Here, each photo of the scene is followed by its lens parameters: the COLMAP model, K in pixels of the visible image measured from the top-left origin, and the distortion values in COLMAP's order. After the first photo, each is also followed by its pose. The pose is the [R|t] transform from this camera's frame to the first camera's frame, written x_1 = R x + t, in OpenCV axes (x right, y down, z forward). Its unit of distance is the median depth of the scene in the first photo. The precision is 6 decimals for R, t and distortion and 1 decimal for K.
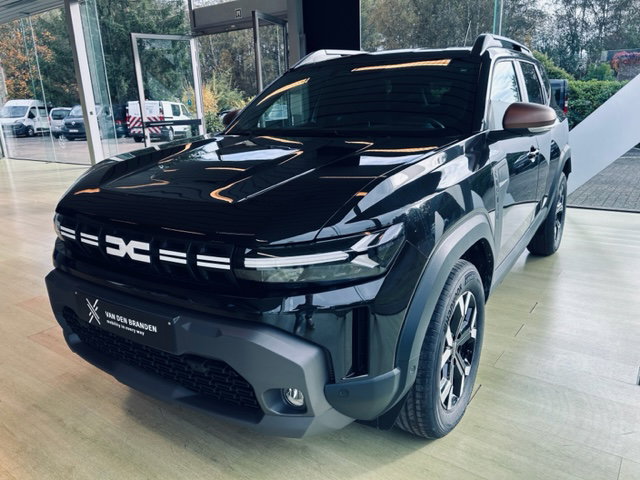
lens RADIAL K [[473.6, 0, 320.0], [0, 473.6, 240.0], [0, 0, 1]] dist [-0.001274, -0.006039]
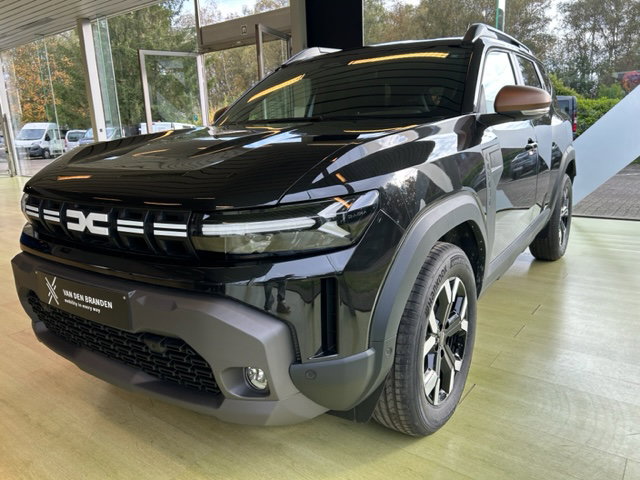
lens RADIAL K [[473.6, 0, 320.0], [0, 473.6, 240.0], [0, 0, 1]] dist [-0.001274, -0.006039]
pose [[0.999688, 0.002303, -0.024885, 0.068769], [-0.003517, 0.998801, -0.048838, 0.082929], [0.024743, 0.048910, 0.998497, 0.058917]]
